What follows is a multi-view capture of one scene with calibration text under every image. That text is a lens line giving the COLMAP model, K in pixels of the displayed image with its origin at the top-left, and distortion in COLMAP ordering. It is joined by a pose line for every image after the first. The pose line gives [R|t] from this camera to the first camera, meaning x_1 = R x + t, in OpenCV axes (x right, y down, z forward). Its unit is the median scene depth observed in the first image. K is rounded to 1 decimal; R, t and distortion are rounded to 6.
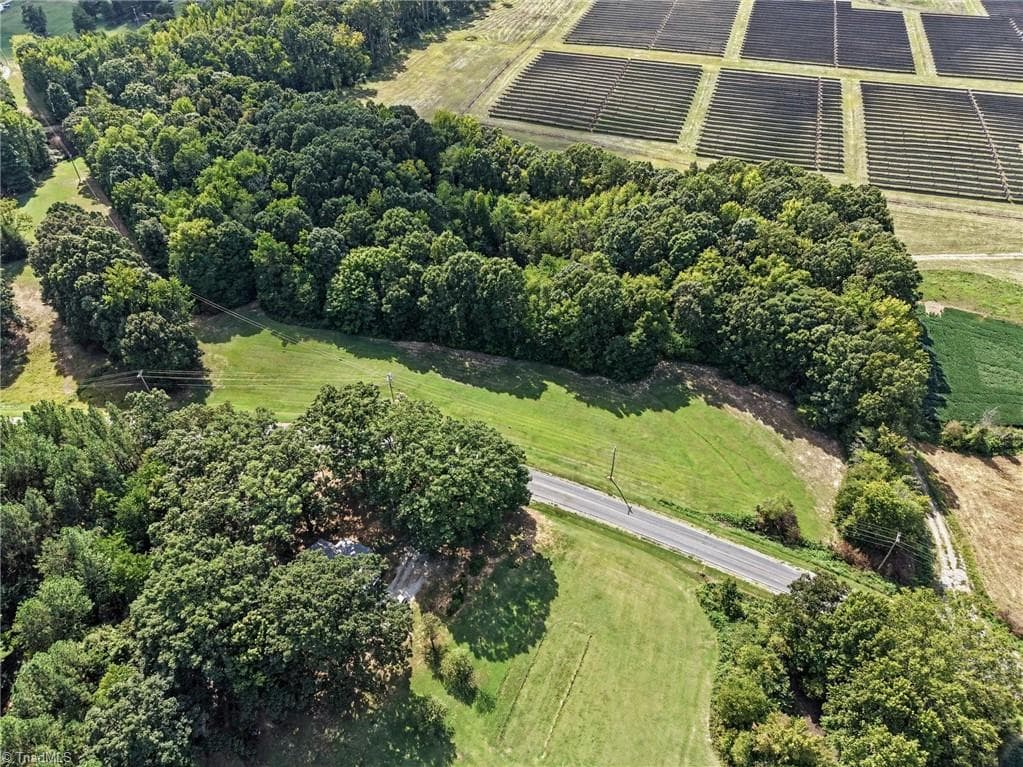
lens RADIAL K [[692.5, 0, 510.3], [0, 692.5, 374.6], [0, 0, 1]] dist [0.035622, -0.038458]
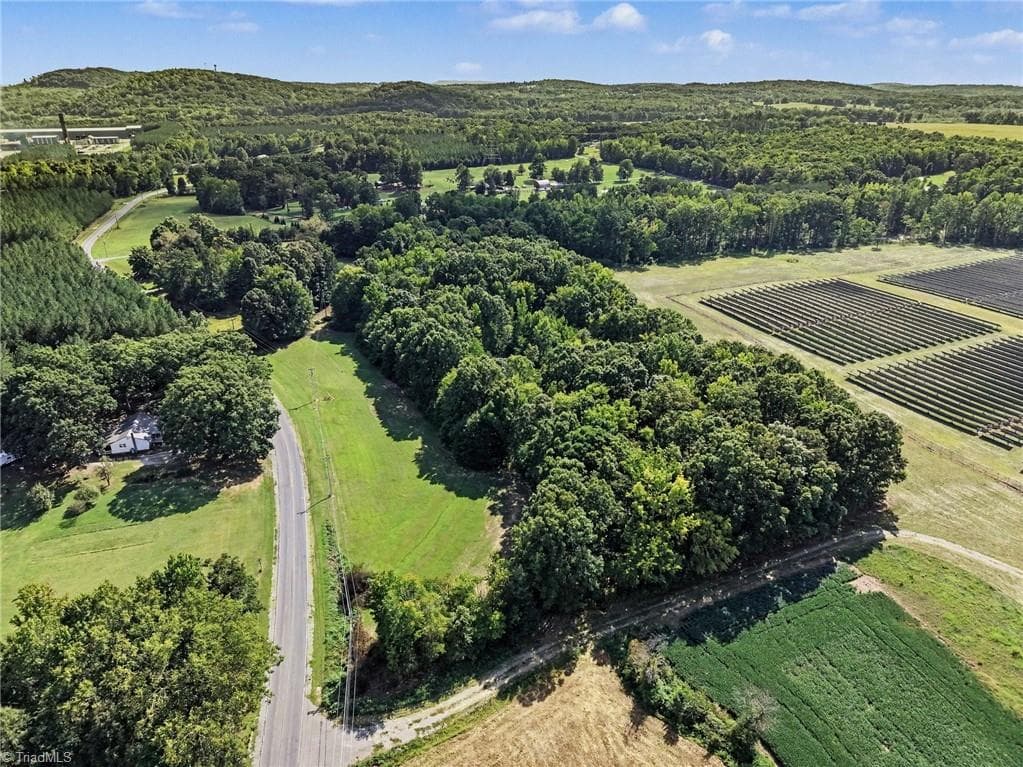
lens RADIAL K [[692.5, 0, 510.3], [0, 692.5, 374.6], [0, 0, 1]] dist [0.035622, -0.038458]
pose [[0.670578, 0.292863, -0.681584, 0.847882], [-0.504781, 0.853412, -0.129936, -0.007712], [0.543619, 0.431183, 0.720111, 0.252575]]
